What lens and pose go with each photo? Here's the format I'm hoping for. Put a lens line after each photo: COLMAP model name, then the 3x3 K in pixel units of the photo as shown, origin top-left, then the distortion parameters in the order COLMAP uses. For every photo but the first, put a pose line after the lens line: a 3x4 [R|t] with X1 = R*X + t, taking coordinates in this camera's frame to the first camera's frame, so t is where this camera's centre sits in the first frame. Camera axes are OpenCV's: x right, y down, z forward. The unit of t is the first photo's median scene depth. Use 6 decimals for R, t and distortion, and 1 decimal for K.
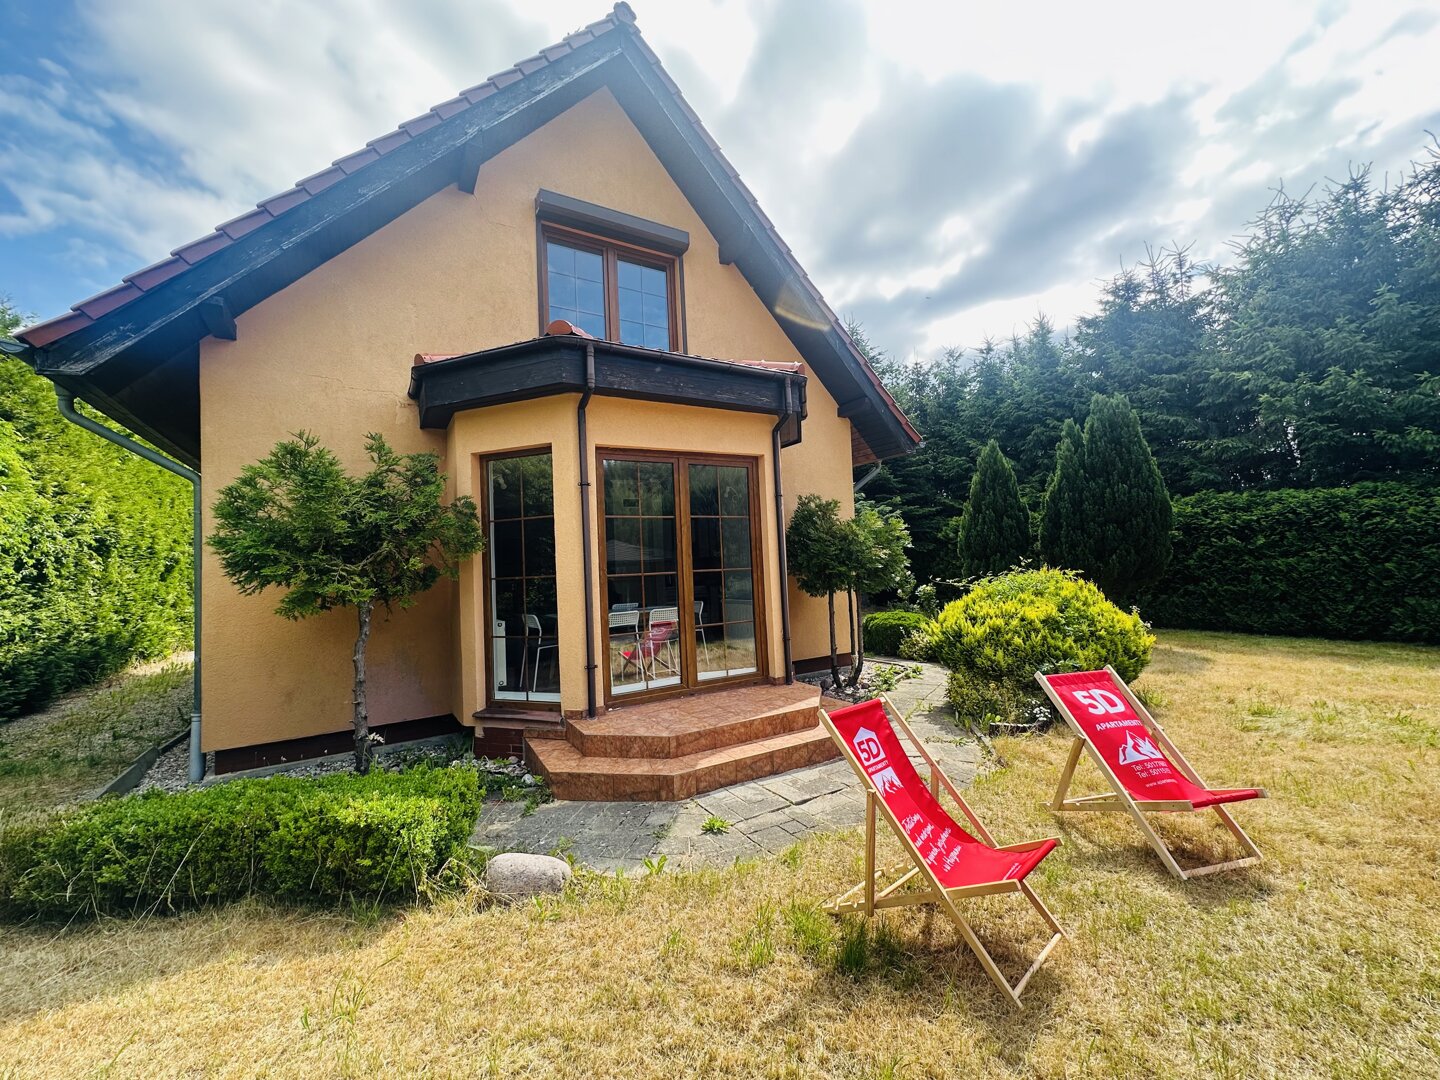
lens RADIAL K [[573.7, 0, 714.3], [0, 573.7, 538.6], [0, 0, 1]] dist [-0.007683, -0.000238]
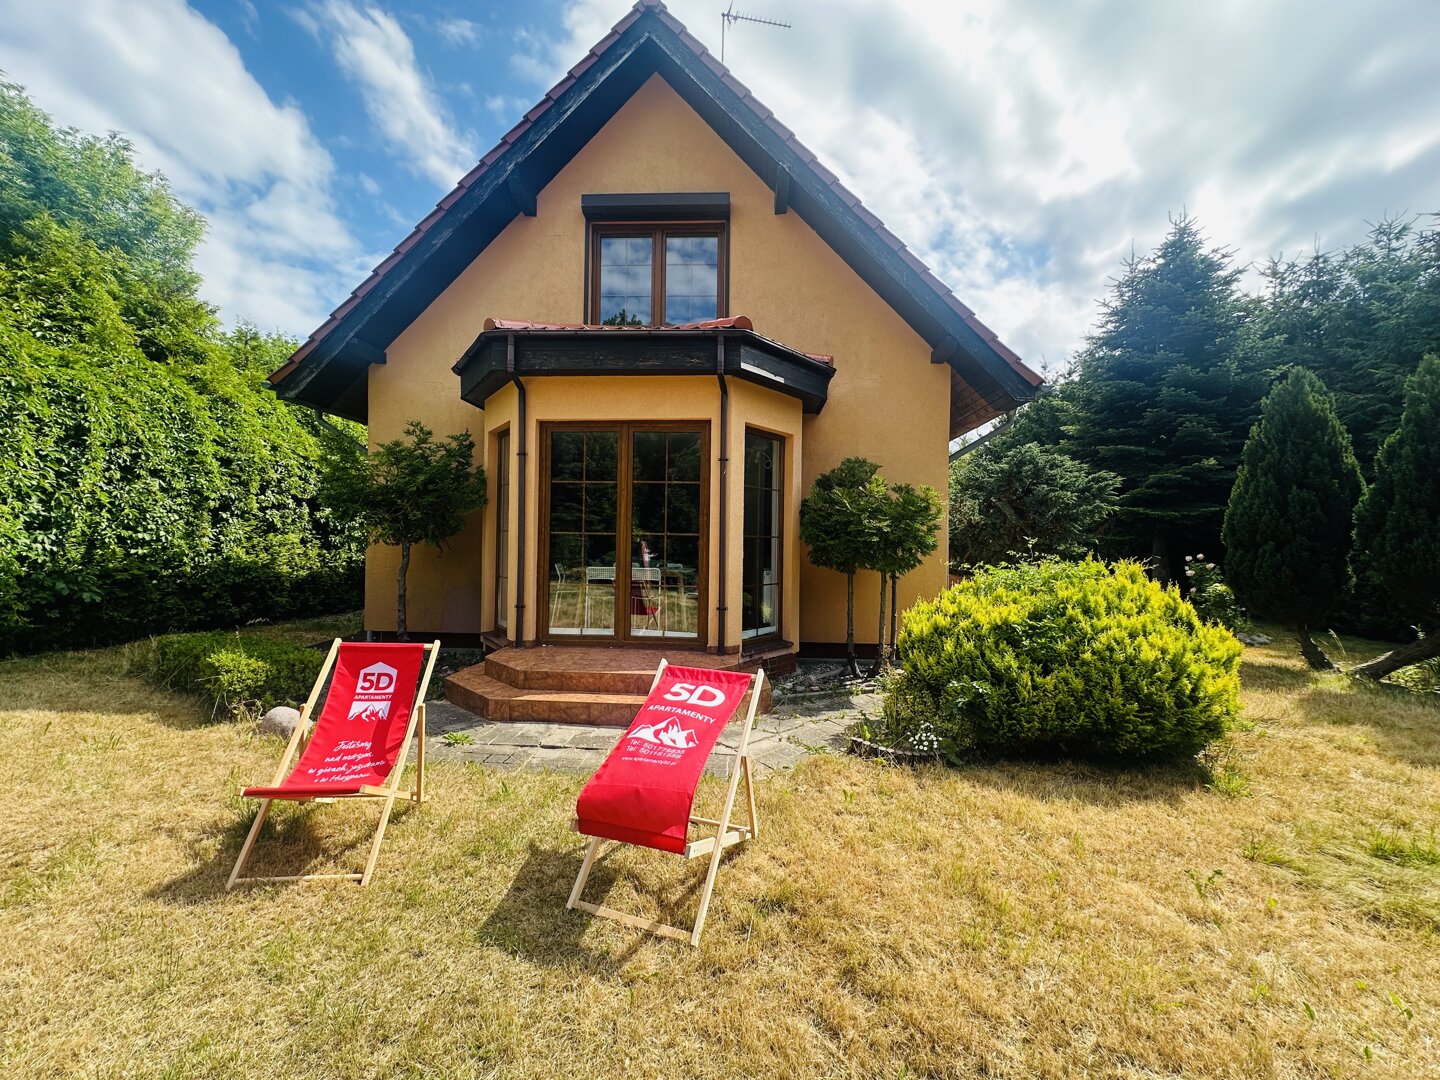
lens RADIAL K [[573.7, 0, 714.3], [0, 573.7, 538.6], [0, 0, 1]] dist [-0.007683, -0.000238]
pose [[0.826046, 0.055055, -0.560907, 0.692800], [-0.026041, 0.997883, 0.059595, -0.000871], [0.563001, -0.034622, 0.825731, 0.211435]]
